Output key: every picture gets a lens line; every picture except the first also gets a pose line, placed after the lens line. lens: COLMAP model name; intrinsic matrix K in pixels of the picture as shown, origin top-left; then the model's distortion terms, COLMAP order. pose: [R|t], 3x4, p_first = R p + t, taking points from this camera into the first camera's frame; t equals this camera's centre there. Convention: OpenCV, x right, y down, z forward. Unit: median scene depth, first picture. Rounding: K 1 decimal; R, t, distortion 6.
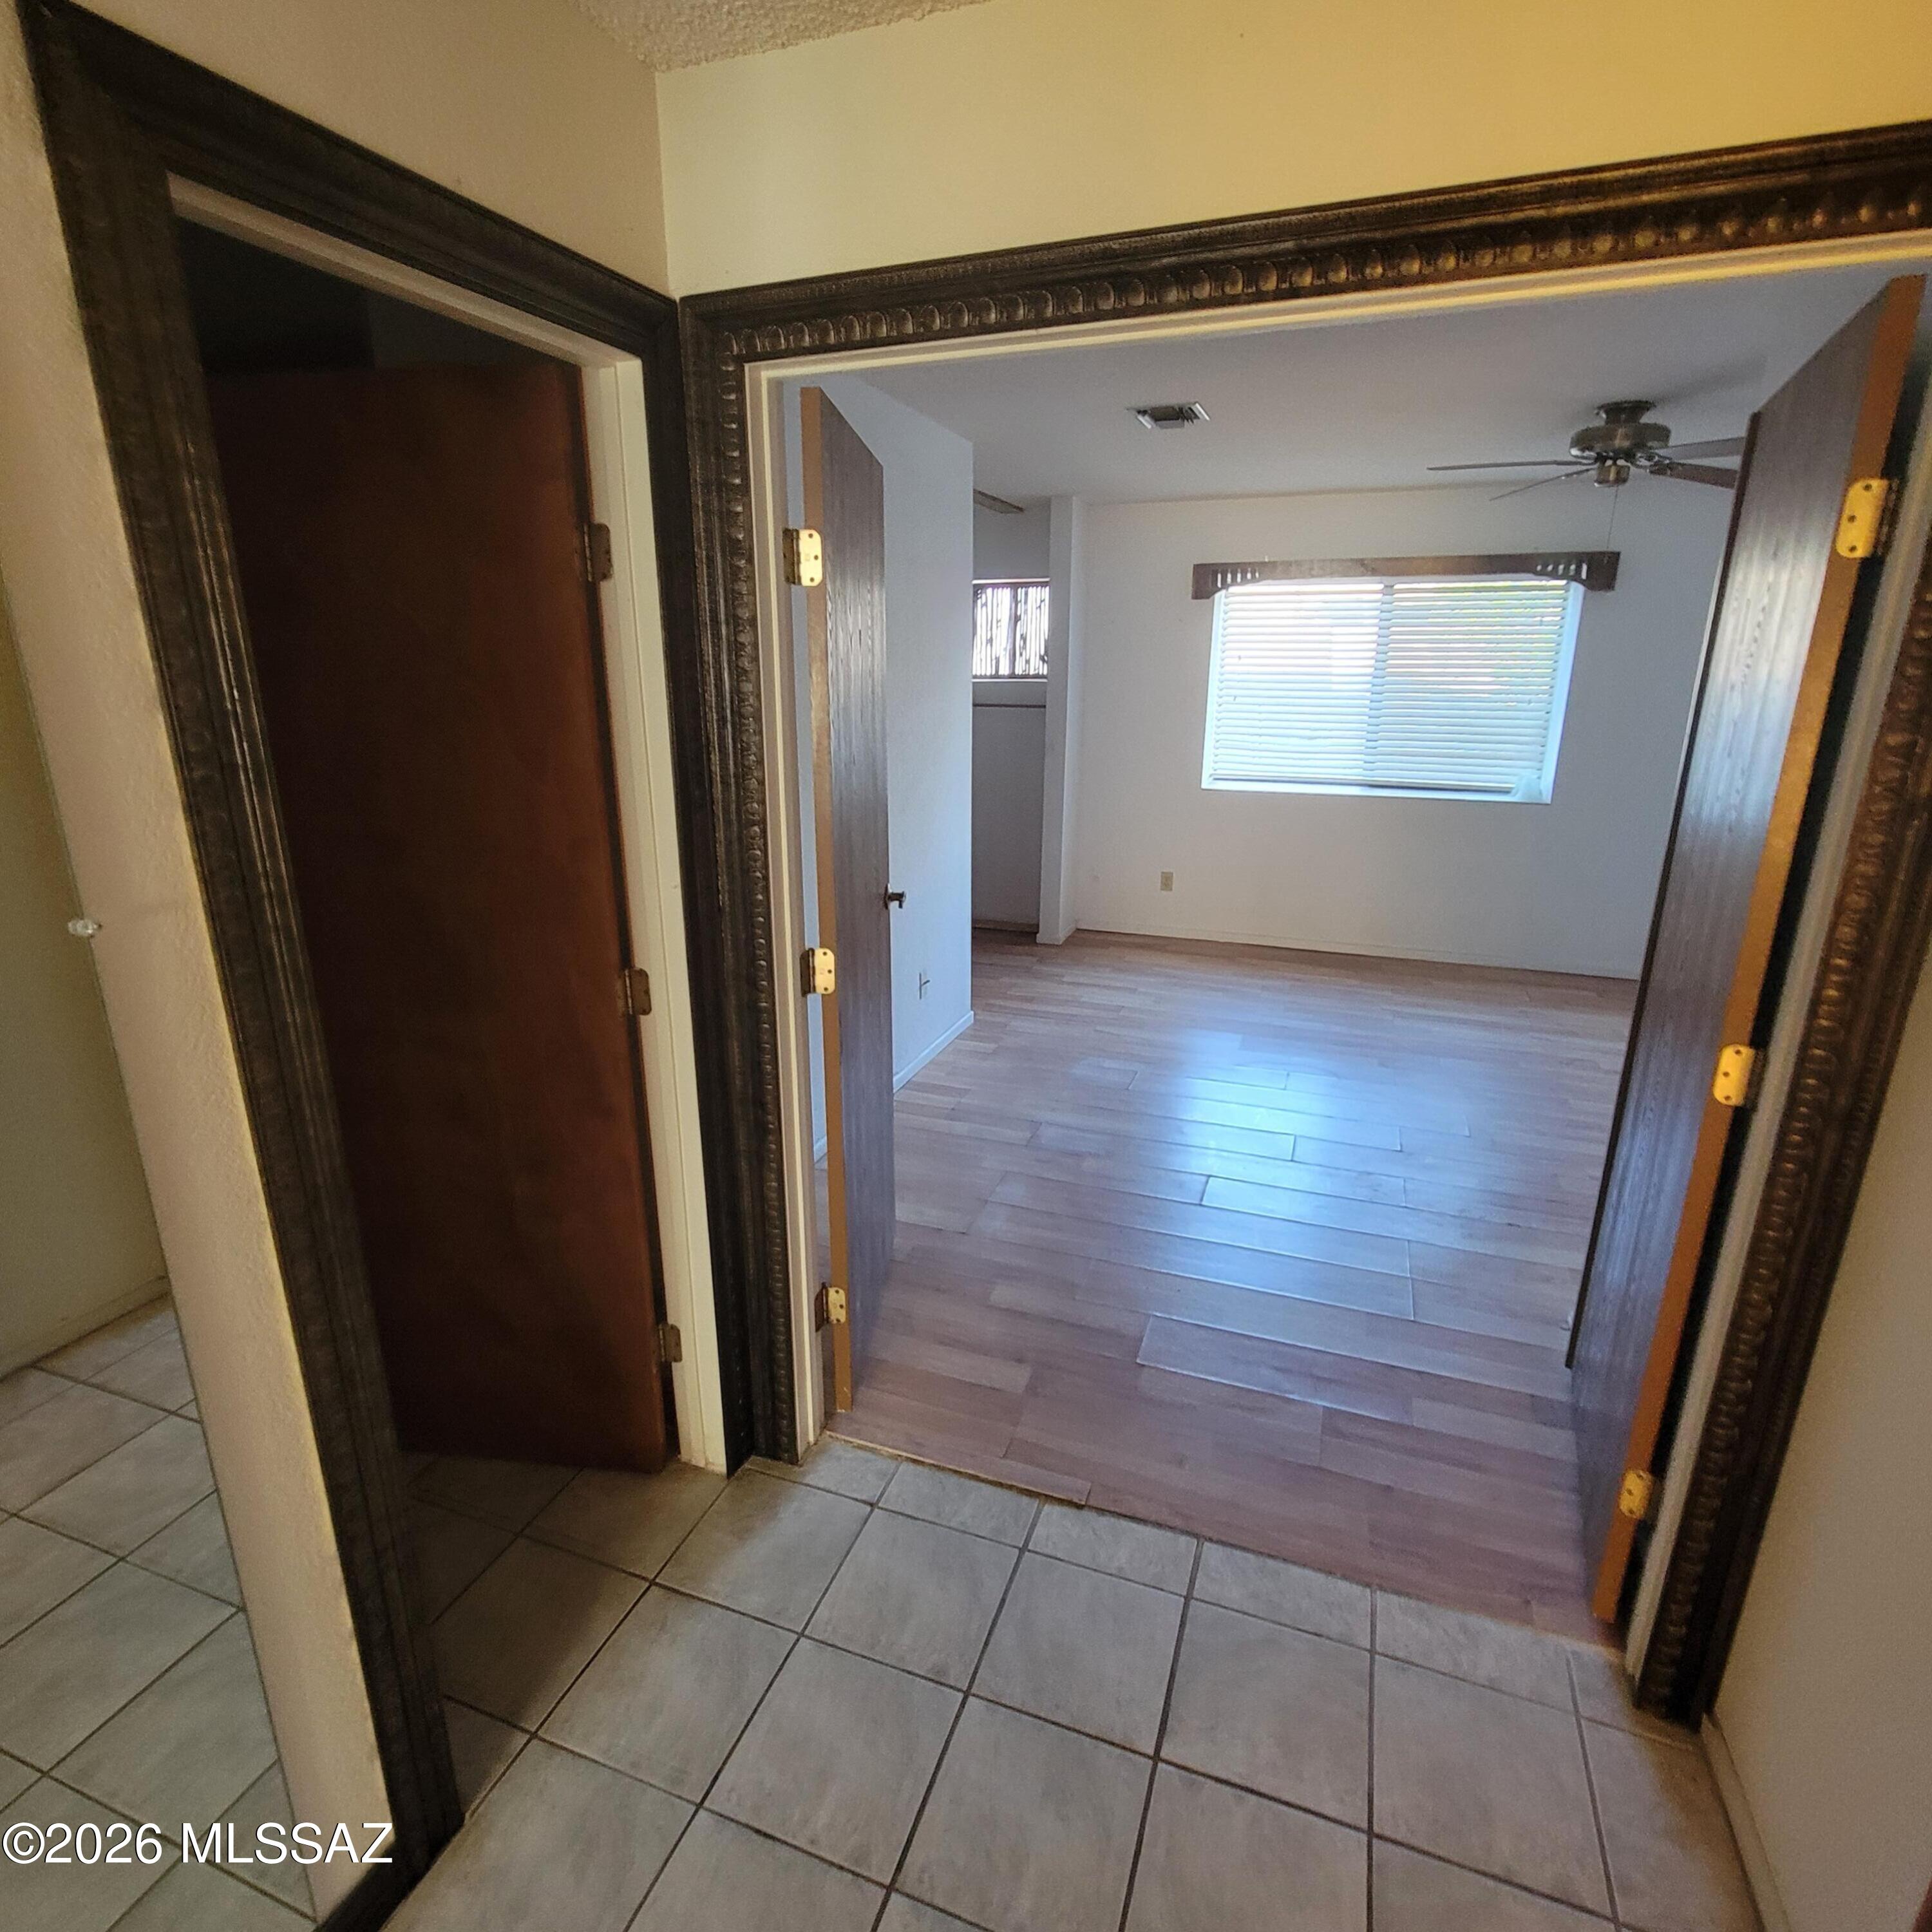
lens RADIAL K [[1053.6, 0, 966.9], [0, 1053.6, 985.9], [0, 0, 1]] dist [0.001794, 0.000074]
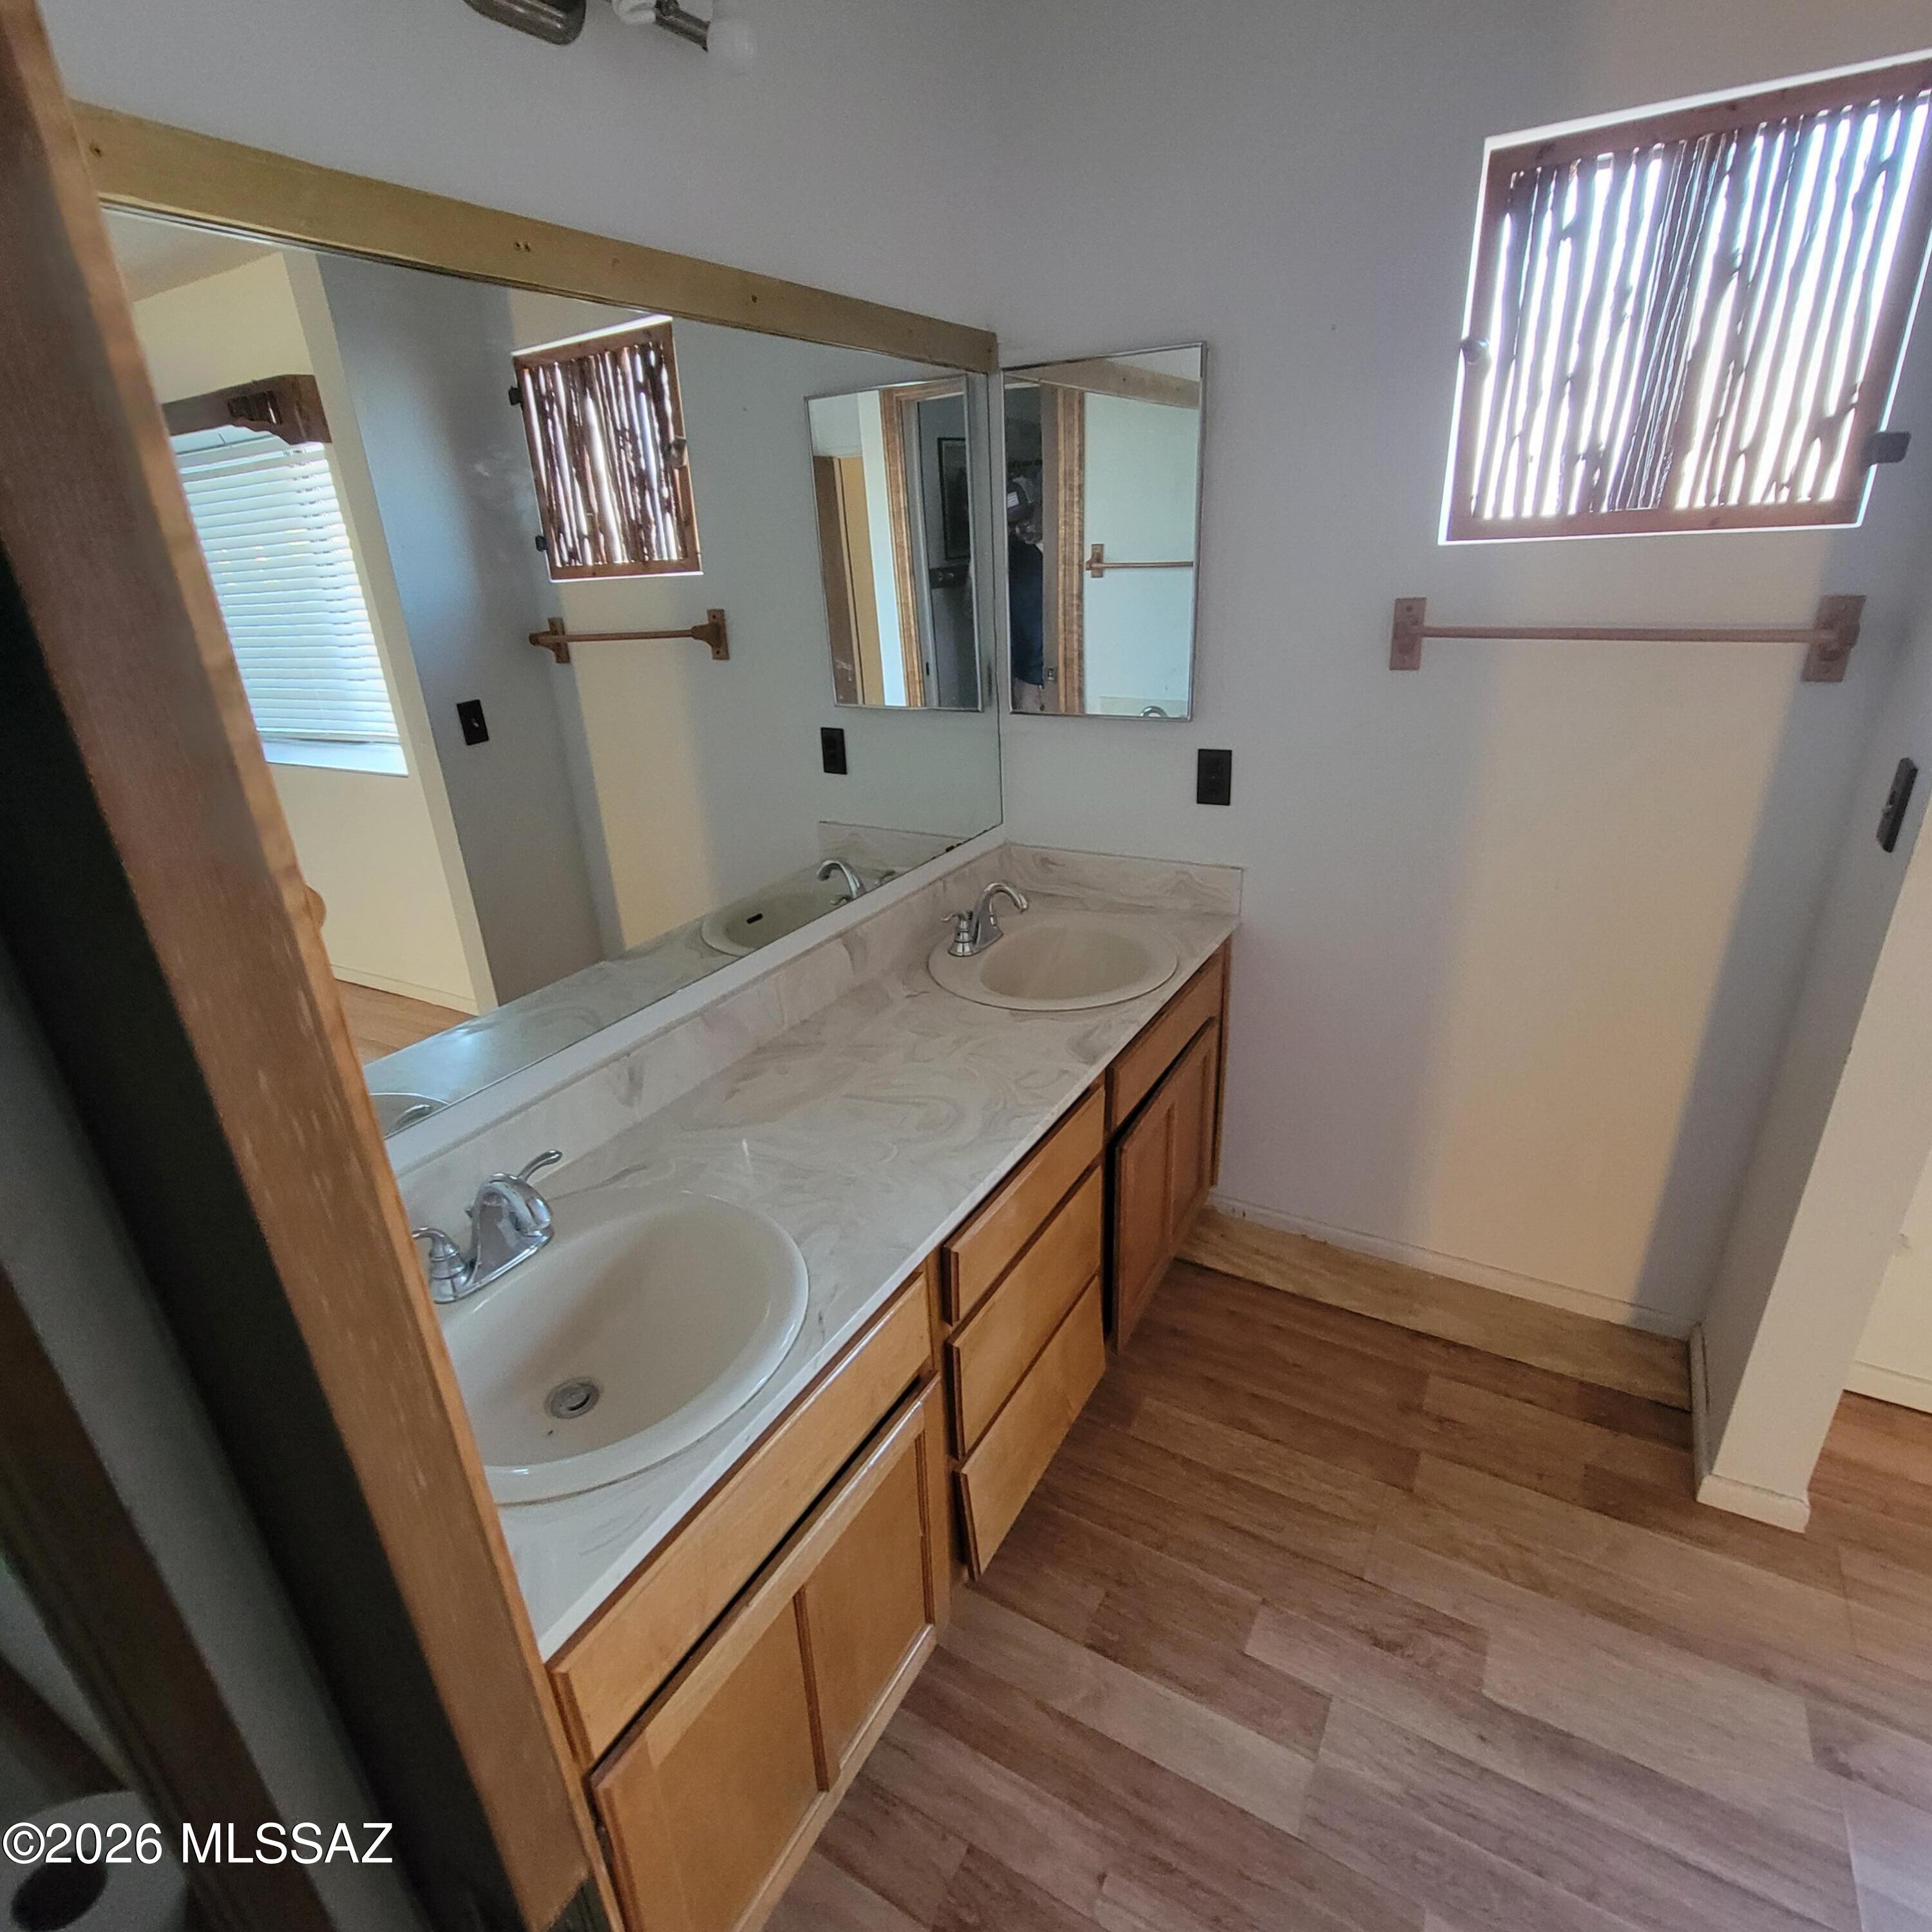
lens RADIAL K [[1053.6, 0, 945.1], [0, 1053.6, 966.8], [0, 0, 1]] dist [0.001794, 0.000074]
pose [[0.980758, 0.015678, -0.194595, -0.087265], [0.004172, 0.994859, 0.101183, -0.237783], [0.195181, -0.100048, 0.975651, 0.788242]]
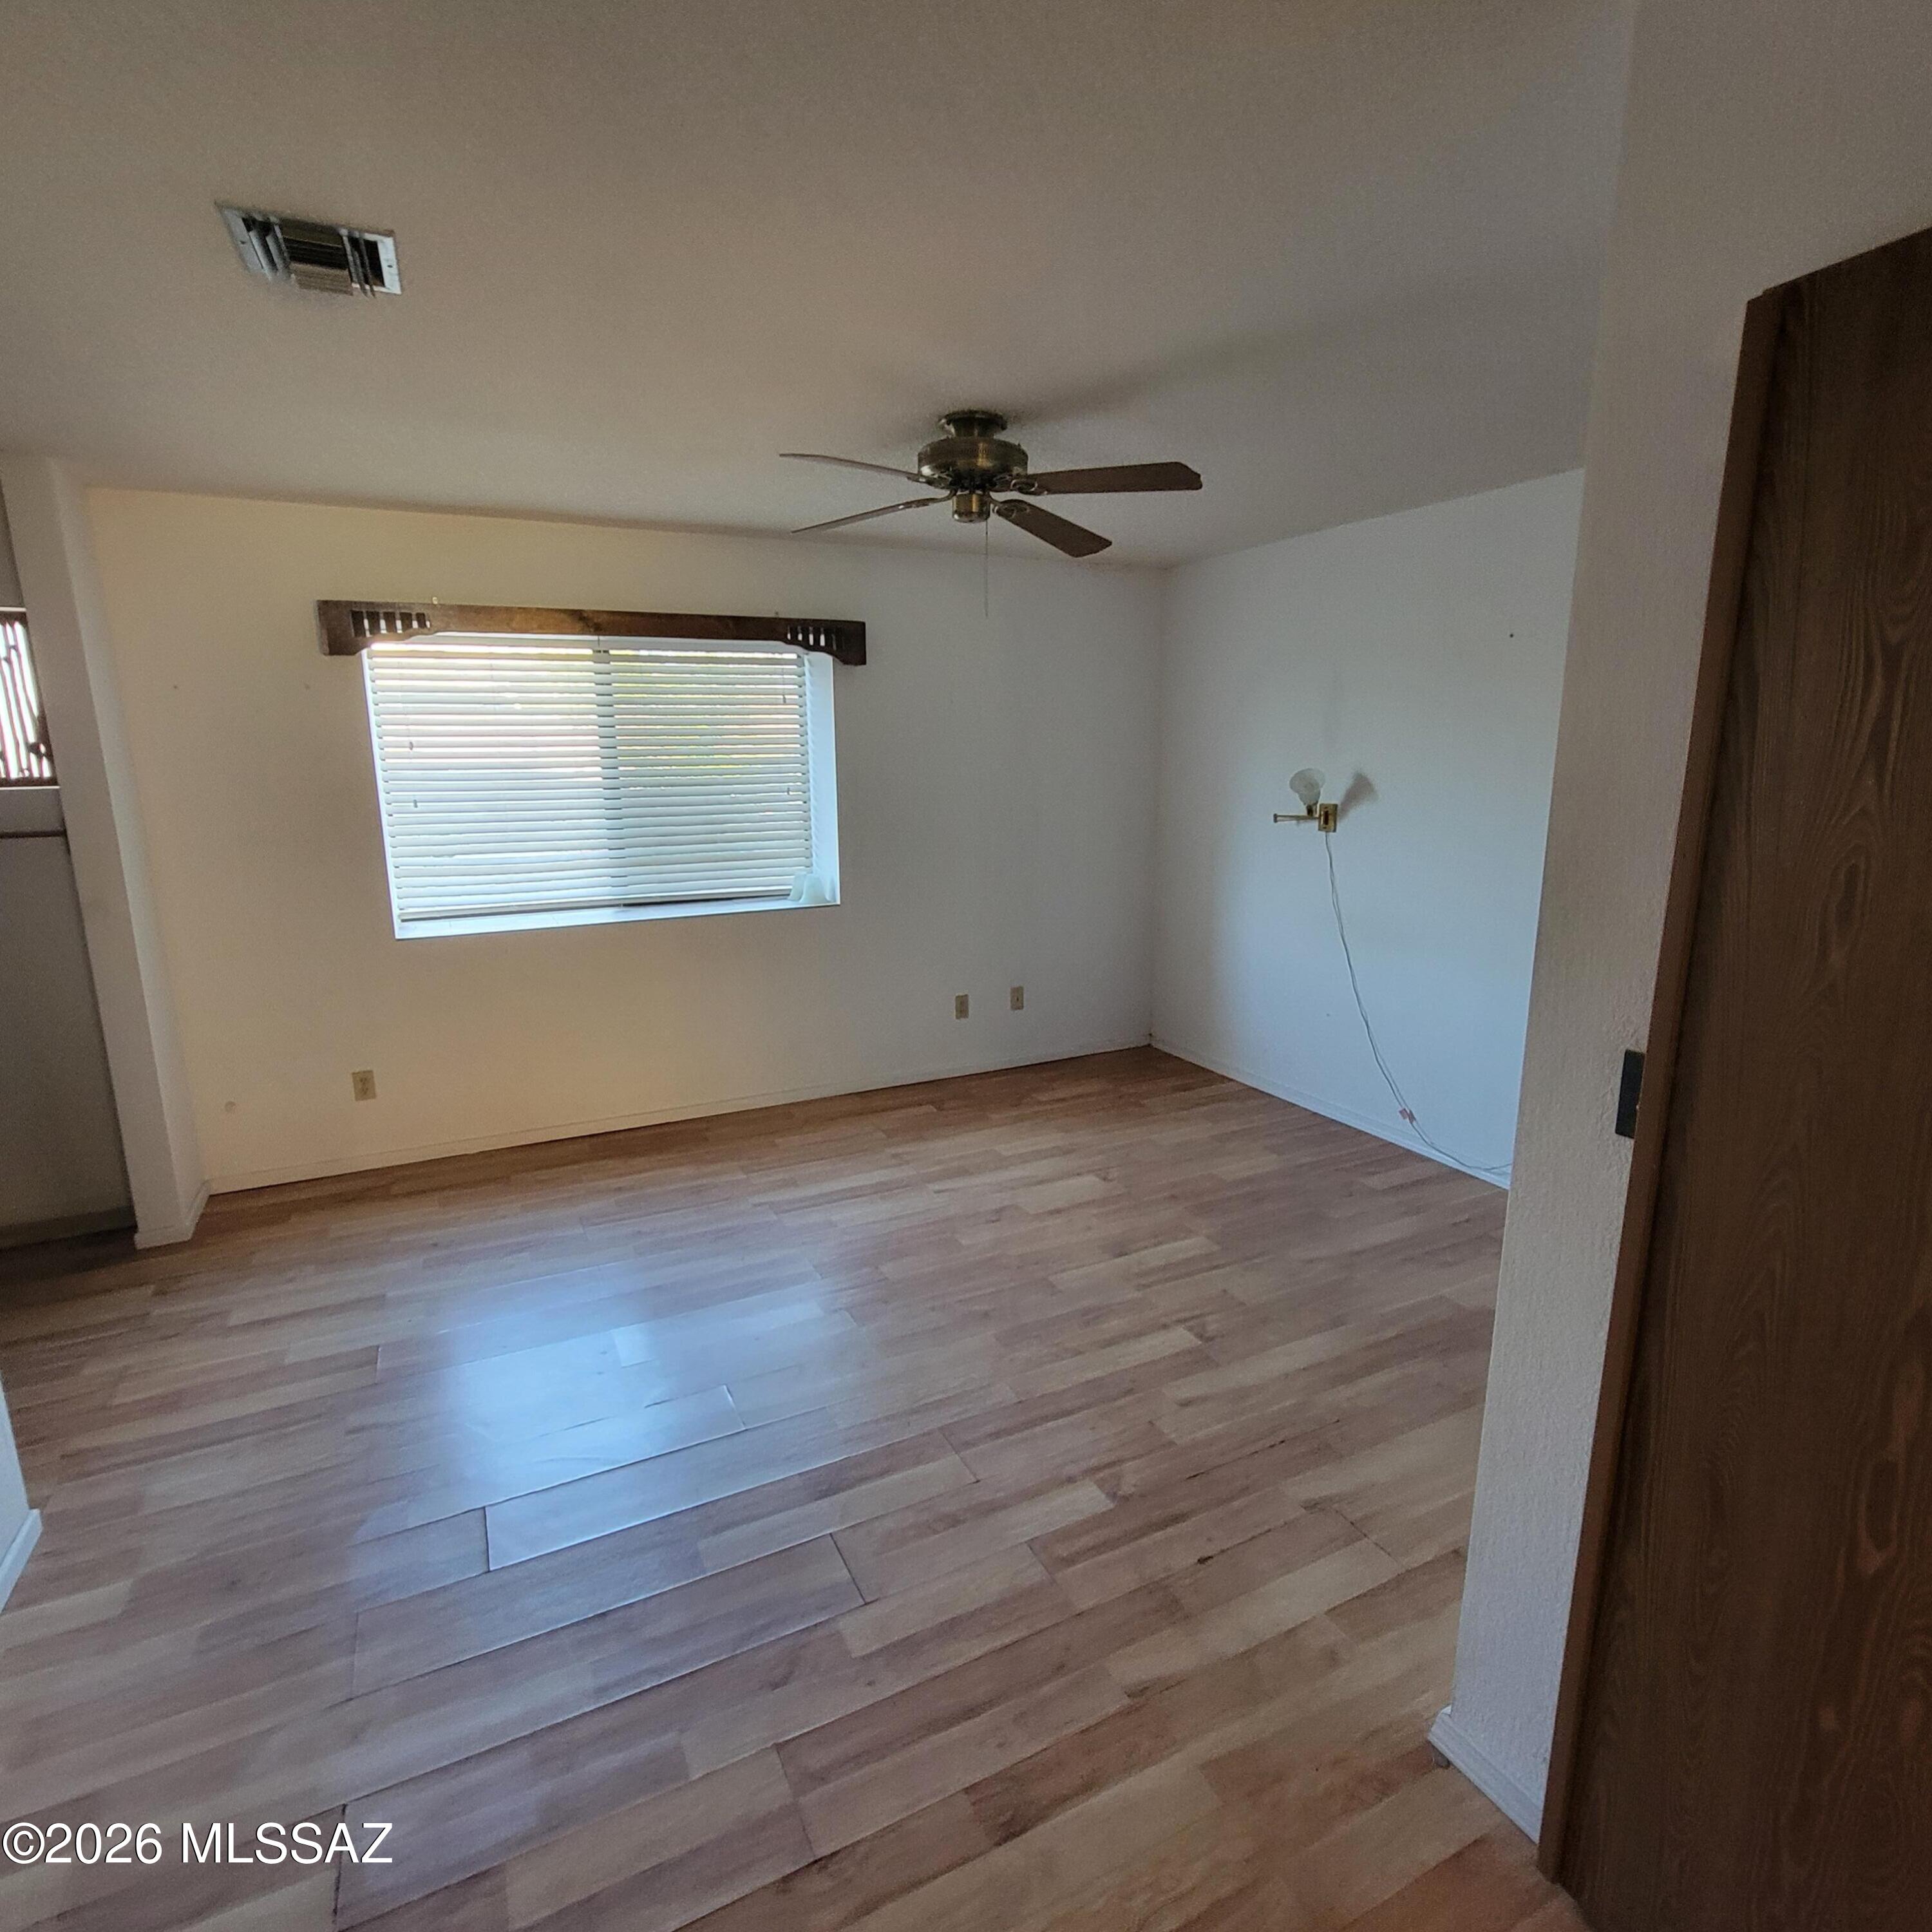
lens RADIAL K [[1053.6, 0, 940.2], [0, 1053.6, 976.9], [0, 0, 1]] dist [0.001794, 0.000074]
pose [[0.698782, -0.165099, 0.696021, -0.001612], [0.224490, 0.974459, 0.005766, -0.100242], [-0.679196, 0.152221, 0.717998, 0.328321]]
